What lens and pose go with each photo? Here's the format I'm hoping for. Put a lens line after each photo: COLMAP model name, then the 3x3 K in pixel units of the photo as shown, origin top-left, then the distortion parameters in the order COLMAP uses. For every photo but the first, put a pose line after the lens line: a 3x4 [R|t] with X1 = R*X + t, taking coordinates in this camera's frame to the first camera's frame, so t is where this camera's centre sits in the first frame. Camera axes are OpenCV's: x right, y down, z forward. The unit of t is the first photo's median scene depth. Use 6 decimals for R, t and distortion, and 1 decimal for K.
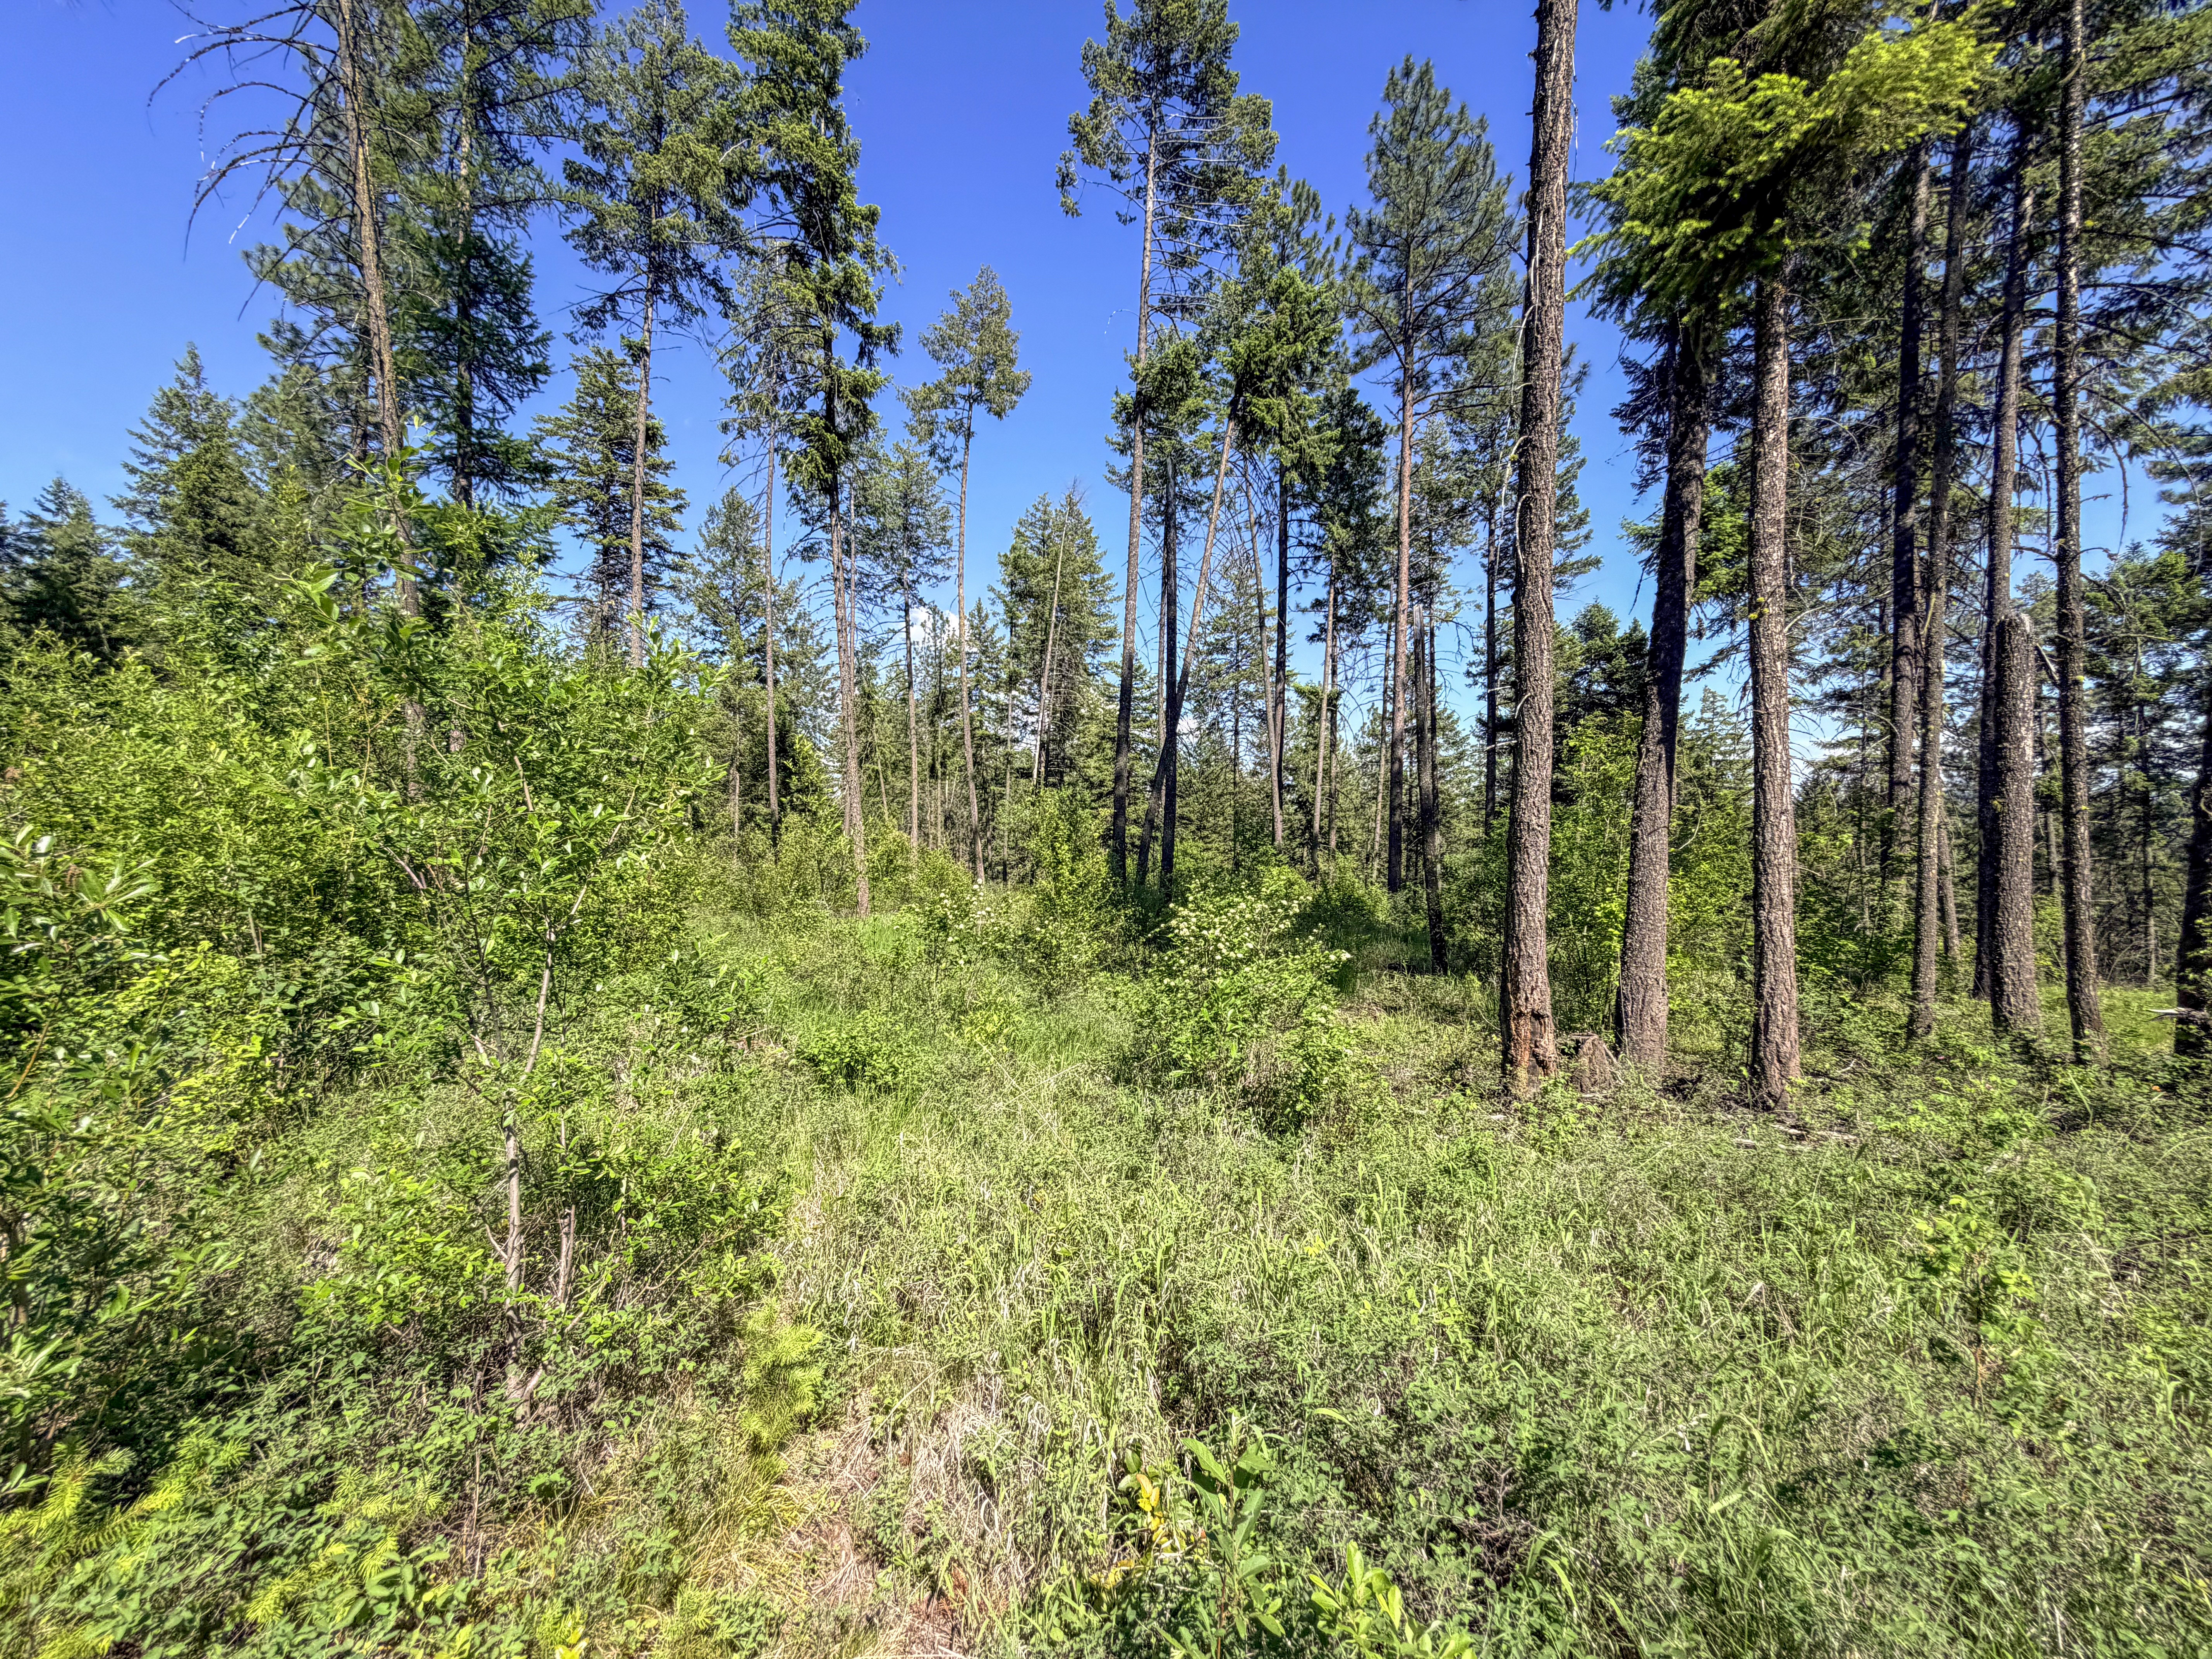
lens RADIAL K [[894.8, 0, 1106.2], [0, 894.8, 832.7], [0, 0, 1]] dist [0.001371, -0.000072]
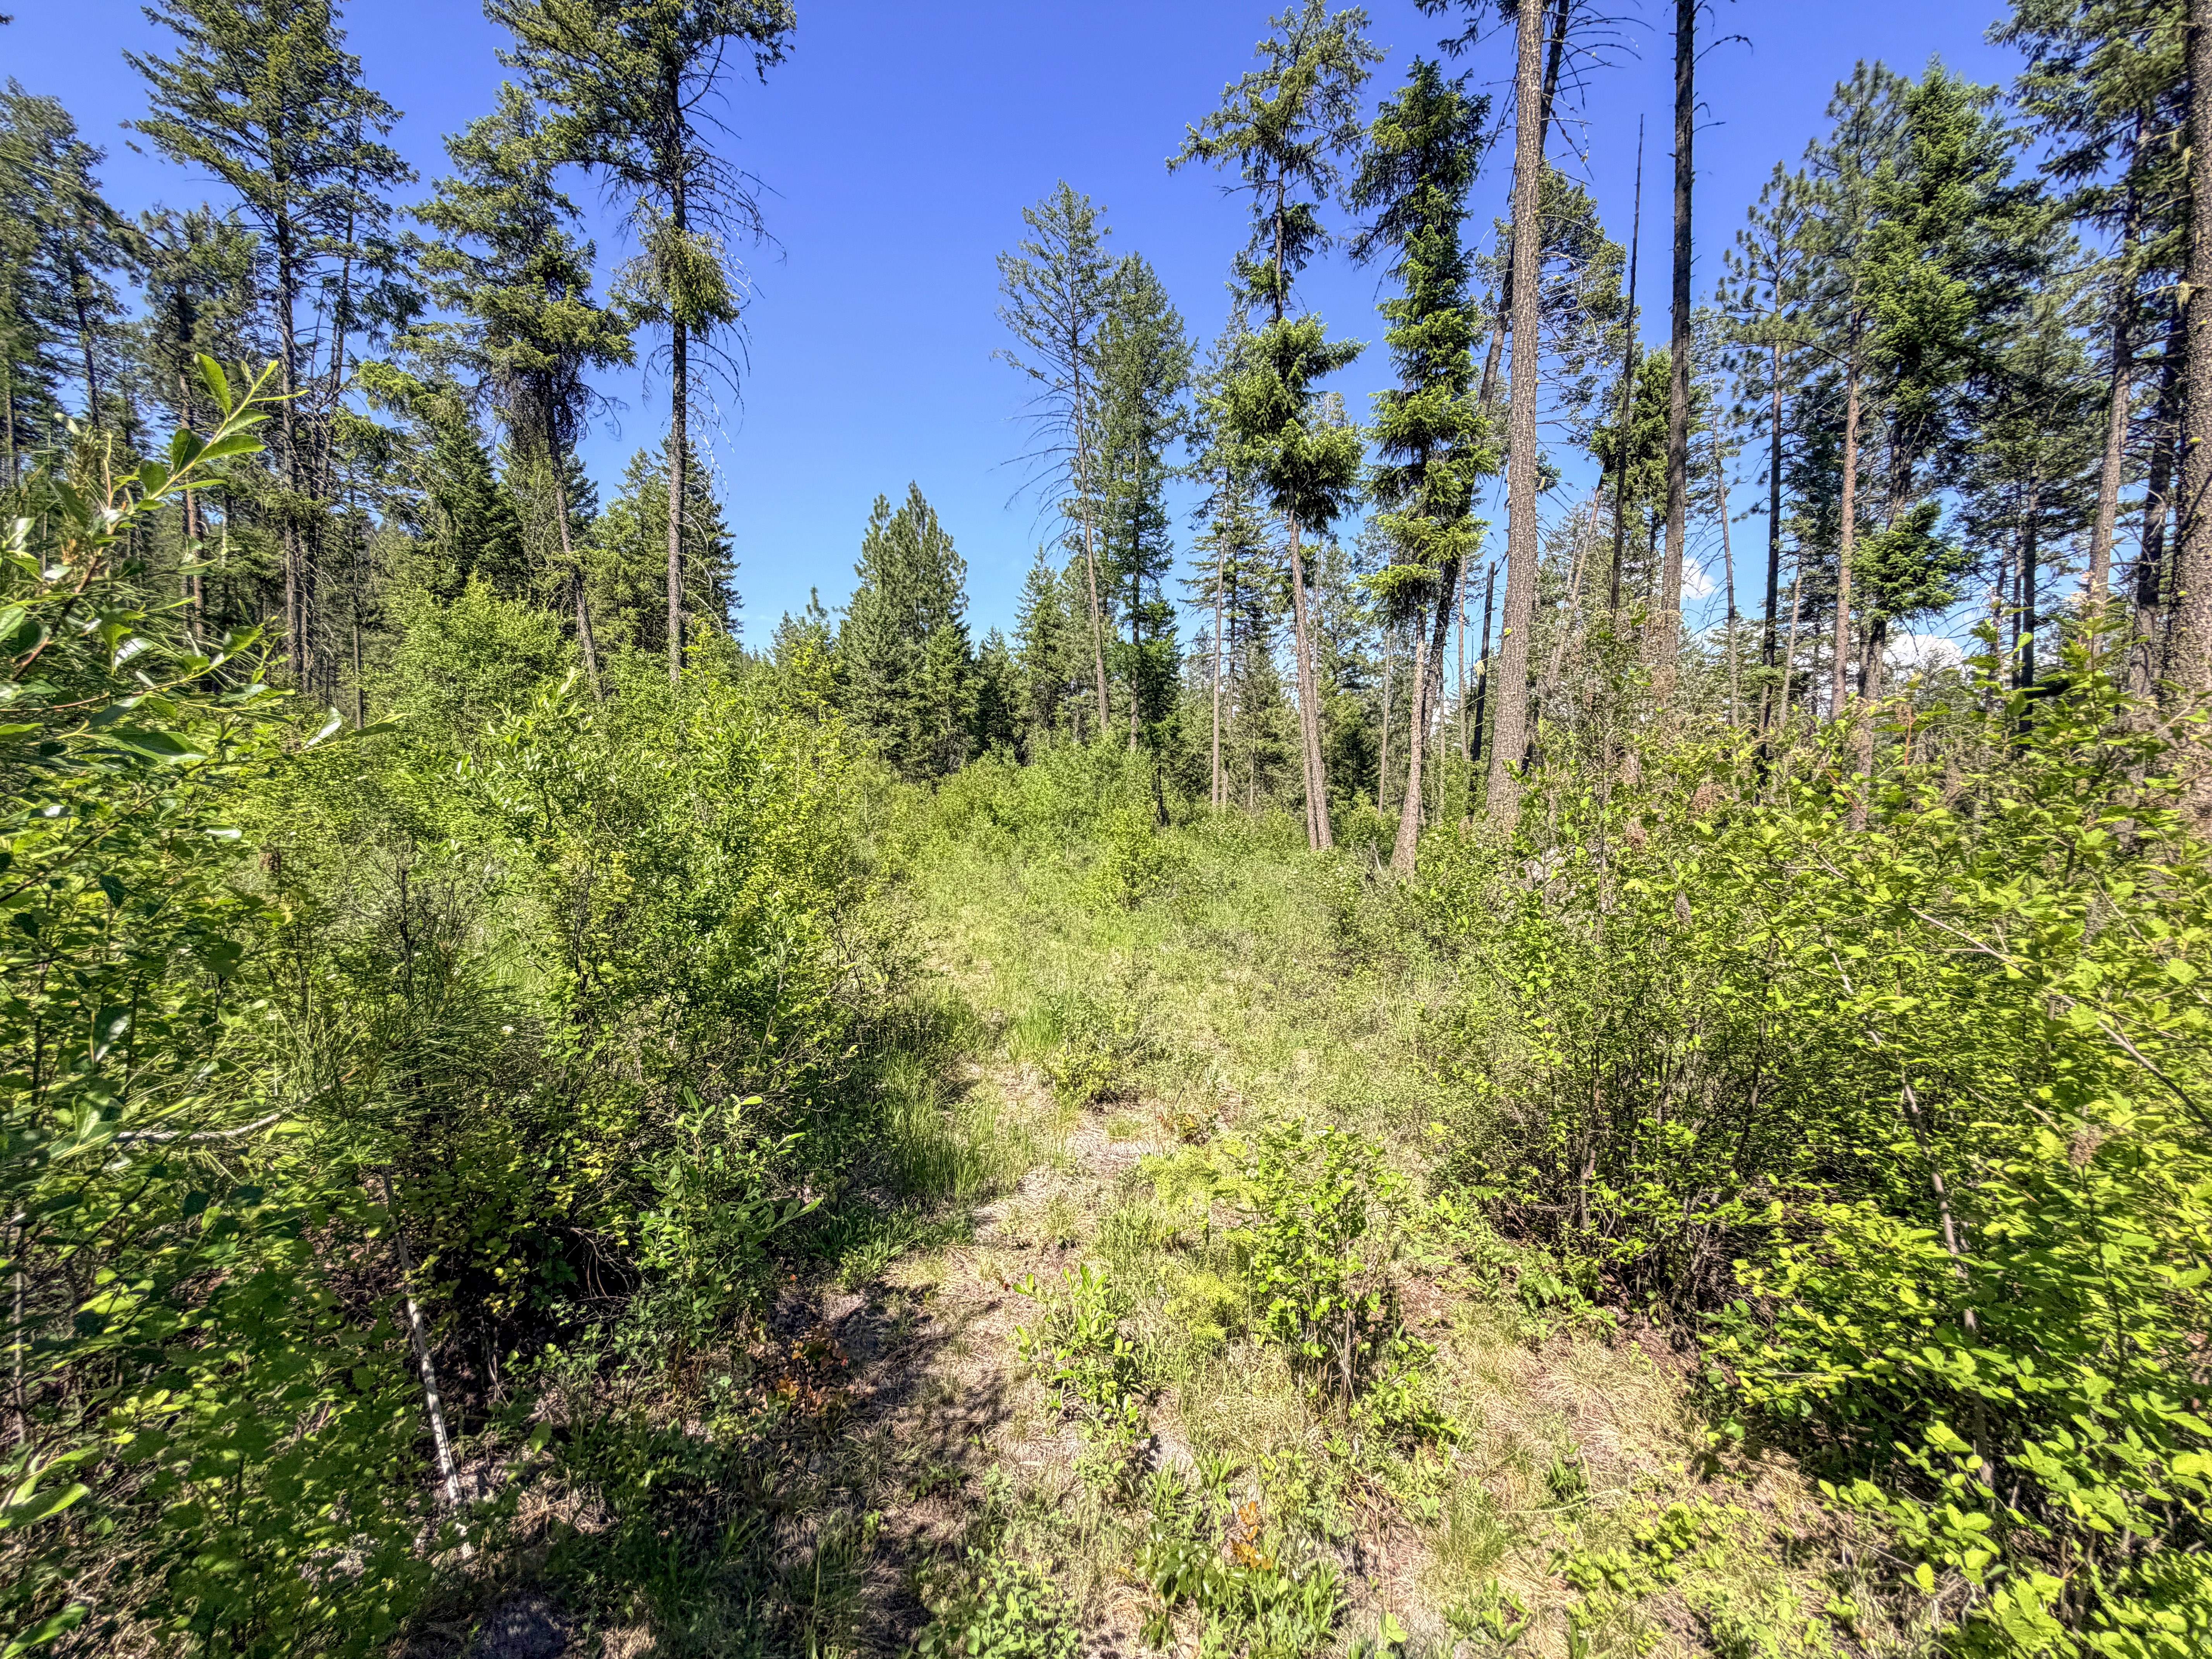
lens RADIAL K [[894.8, 0, 1105.9], [0, 894.8, 831.3], [0, 0, 1]] dist [0.001371, -0.000072]
pose [[0.743441, 0.014057, -0.668653, 0.352759], [0.014339, 0.999214, 0.036948, -0.030262], [0.668648, -0.037056, 0.742656, -0.326446]]
